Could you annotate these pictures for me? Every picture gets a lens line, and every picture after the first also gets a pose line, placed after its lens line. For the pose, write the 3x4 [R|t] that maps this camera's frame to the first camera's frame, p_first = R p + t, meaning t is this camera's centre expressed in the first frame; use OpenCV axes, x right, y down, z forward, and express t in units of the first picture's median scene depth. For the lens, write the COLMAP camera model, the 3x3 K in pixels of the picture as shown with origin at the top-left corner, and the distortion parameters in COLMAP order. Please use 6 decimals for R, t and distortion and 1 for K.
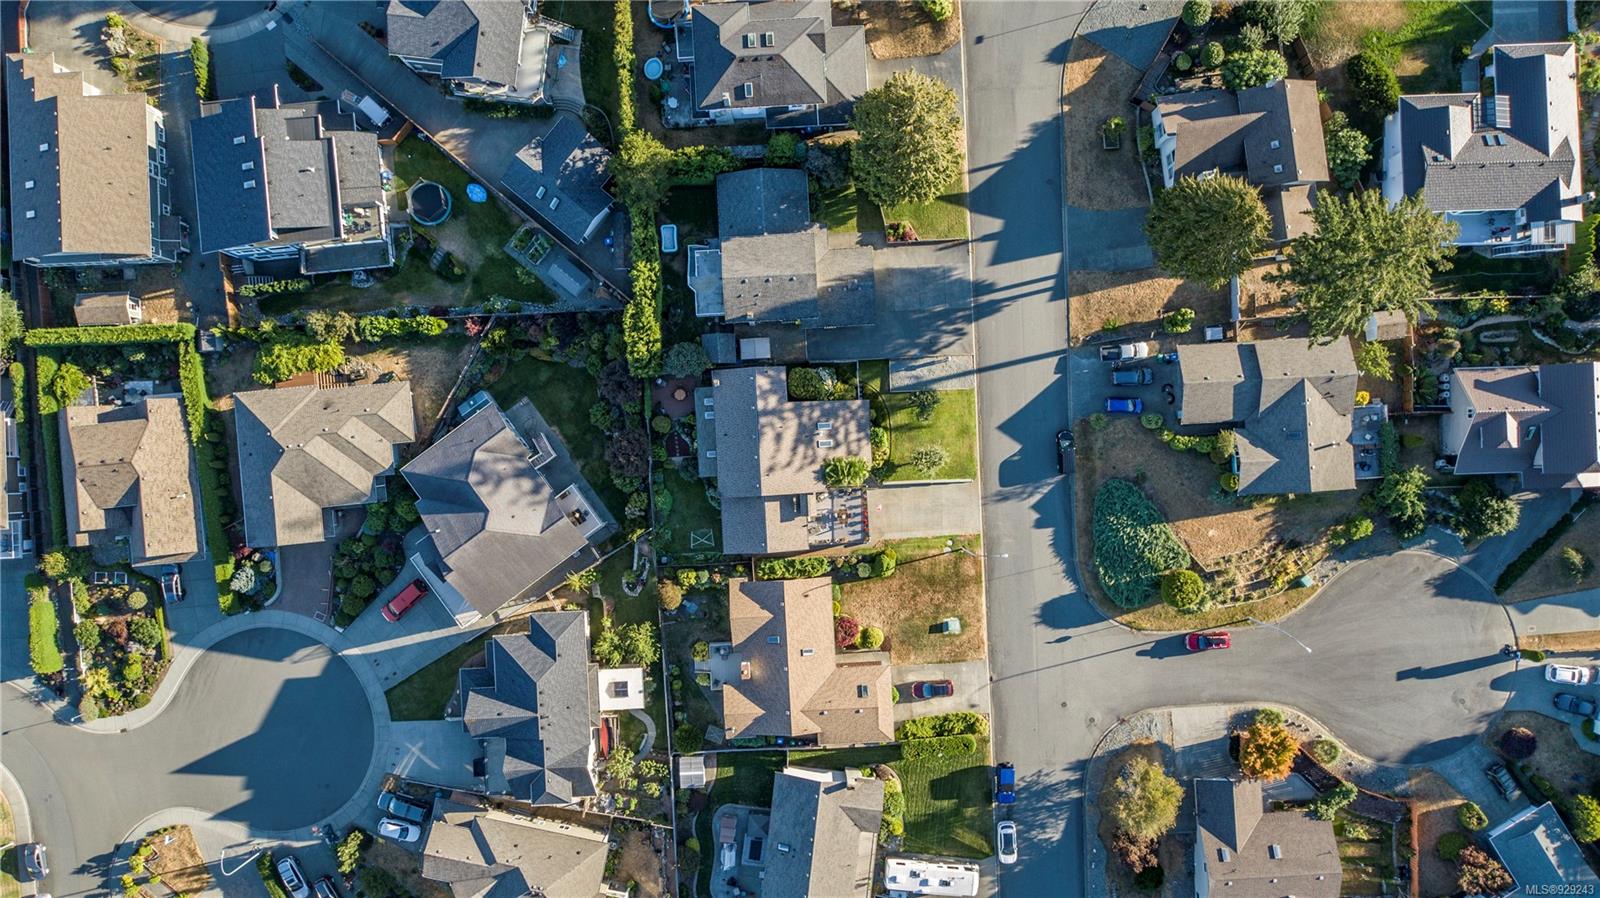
lens RADIAL K [[1080.7, 0, 800.3], [0, 1080.7, 445.2], [0, 0, 1]] dist [-0.019276, 0.020148]
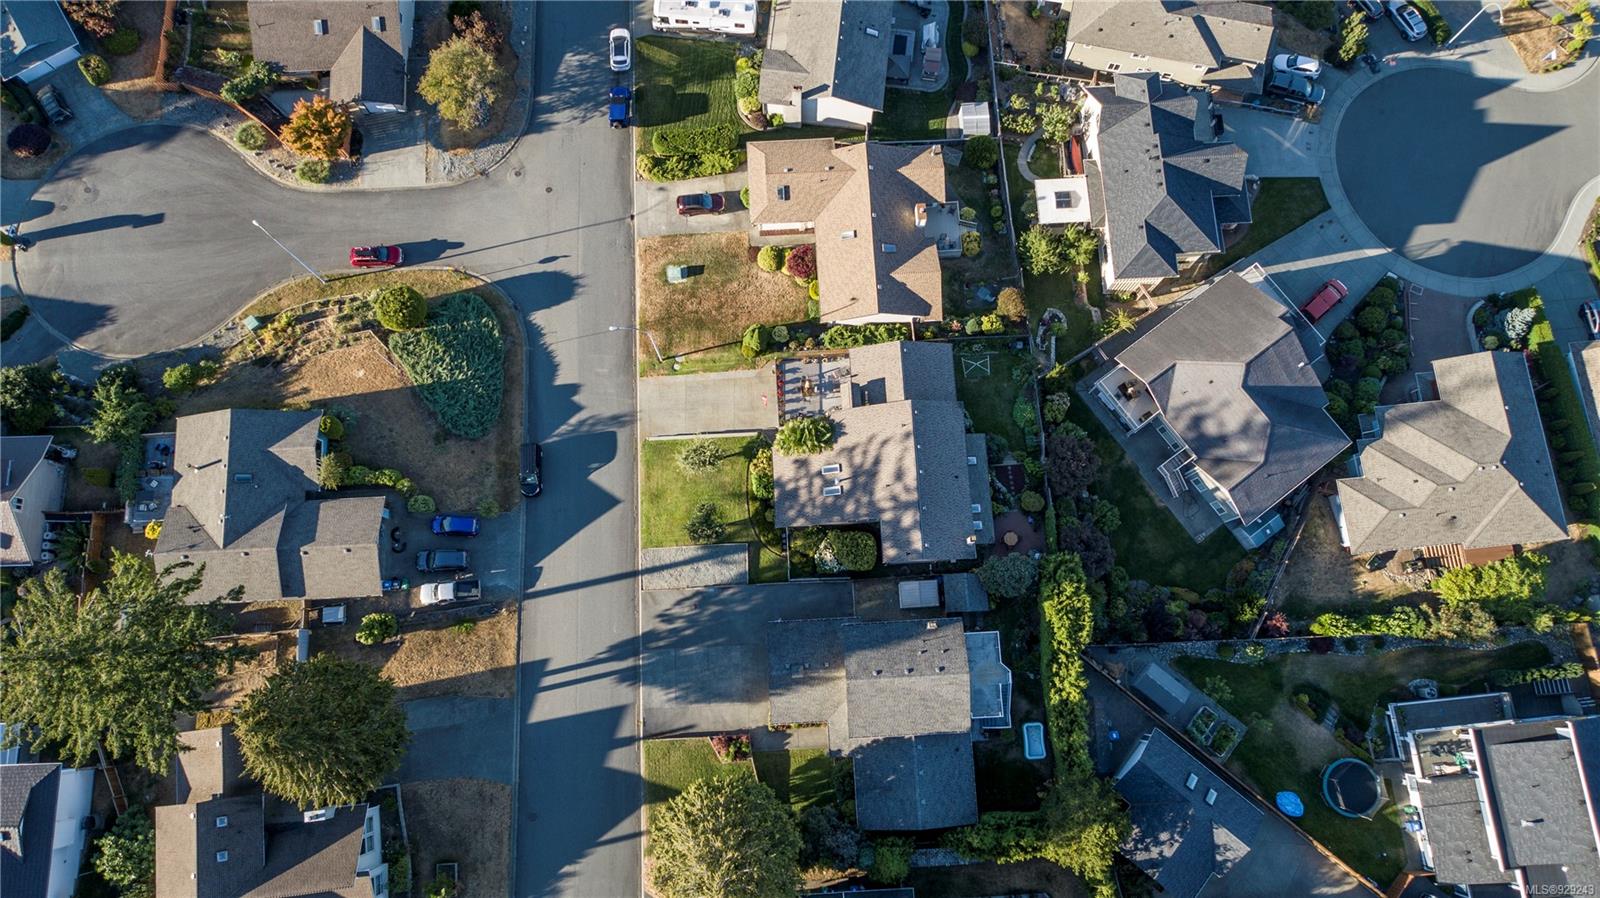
lens RADIAL K [[1080.7, 0, 800.3], [0, 1080.7, 445.2], [0, 0, 1]] dist [-0.019276, 0.020148]
pose [[-0.999997, 0.001094, -0.002344, 0.045996], [-0.001597, -0.973928, 0.226851, -0.159576], [-0.002034, 0.226854, 0.973927, 0.206541]]
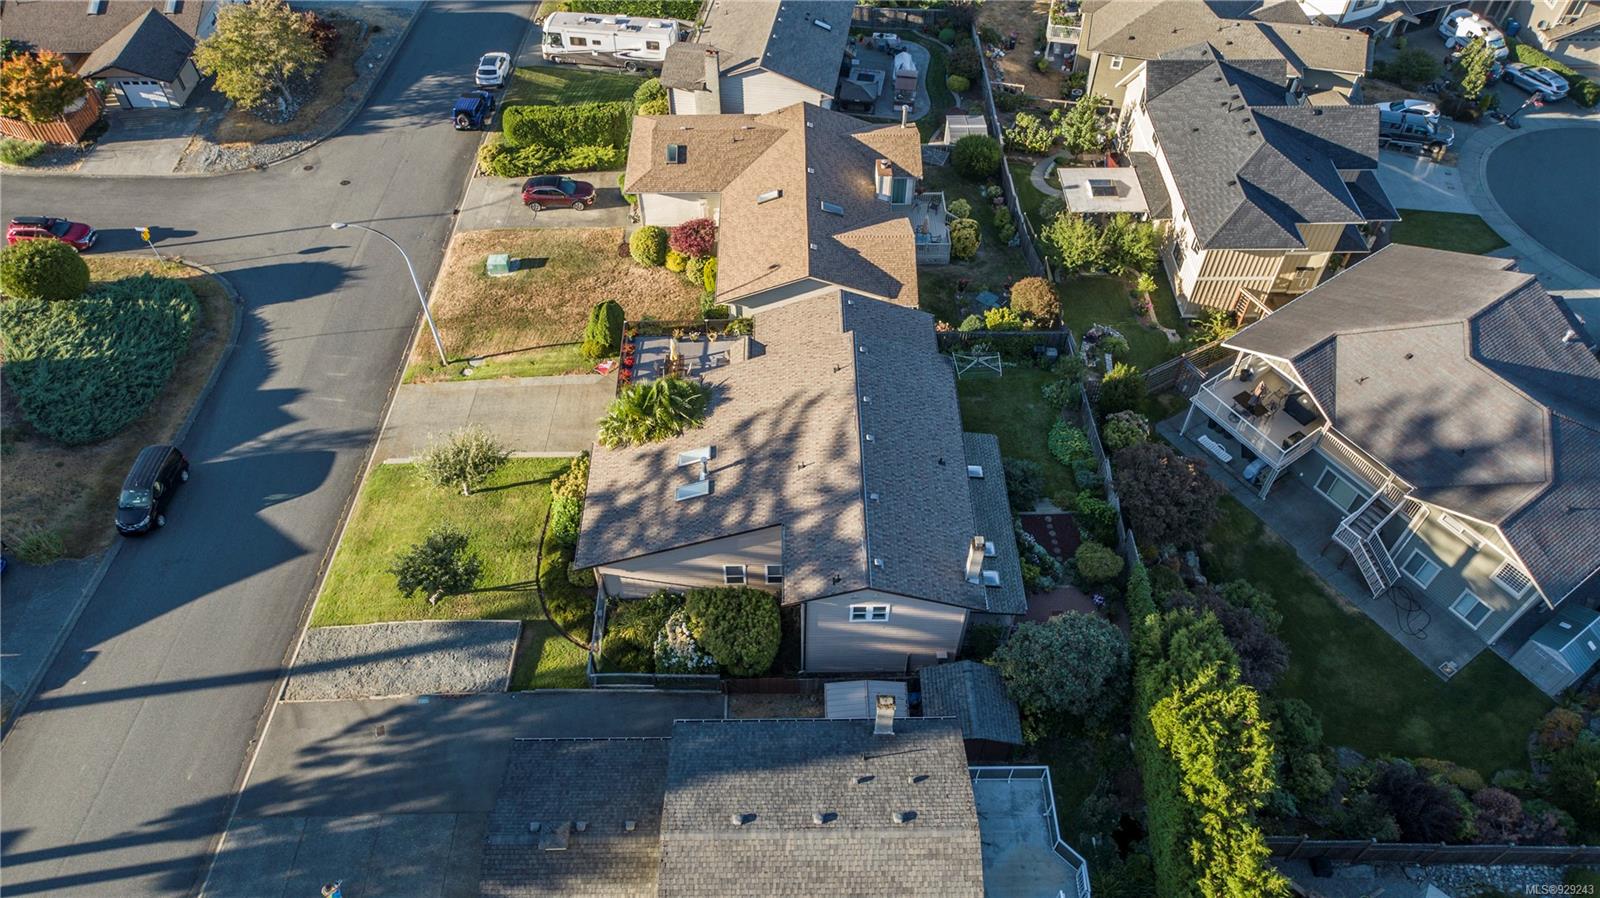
lens RADIAL K [[1080.7, 0, 800.3], [0, 1080.7, 445.2], [0, 0, 1]] dist [-0.019276, 0.020148]
pose [[-0.999250, -0.028669, 0.026011, -0.025963], [0.038705, -0.751305, 0.658819, -0.254815], [0.000654, 0.659332, 0.751852, 0.663935]]
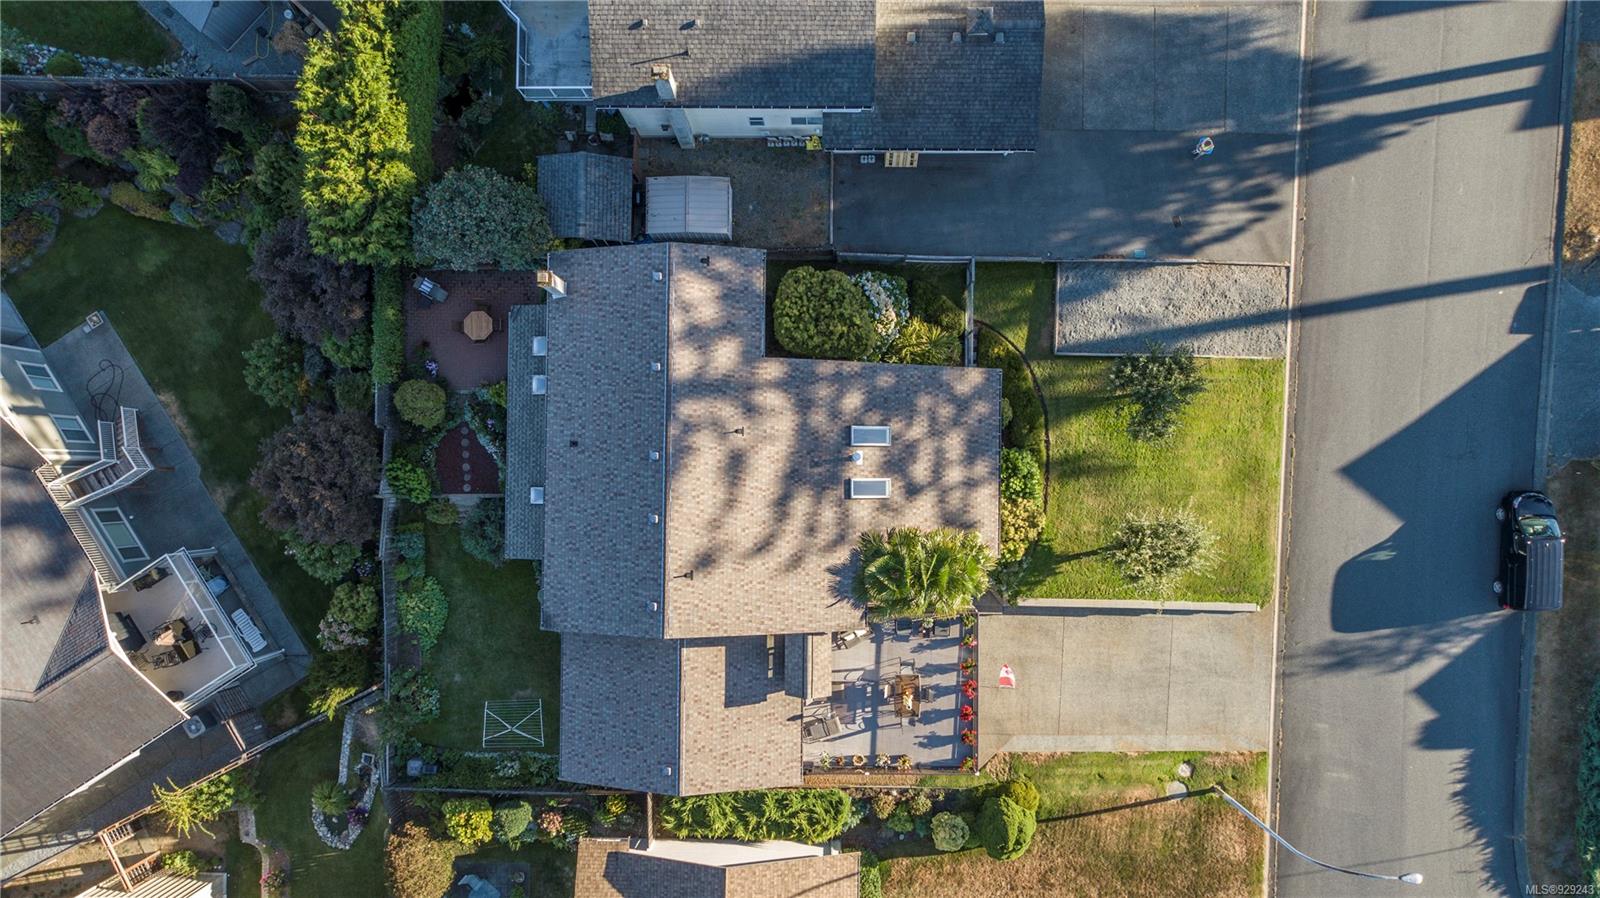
lens RADIAL K [[1080.7, 0, 800.3], [0, 1080.7, 445.2], [0, 0, 1]] dist [-0.019276, 0.020148]
pose [[0.997833, 0.063205, -0.018280, 0.006393], [-0.063239, 0.997998, -0.001302, -0.012751], [0.018161, 0.002455, 0.999832, 0.635932]]
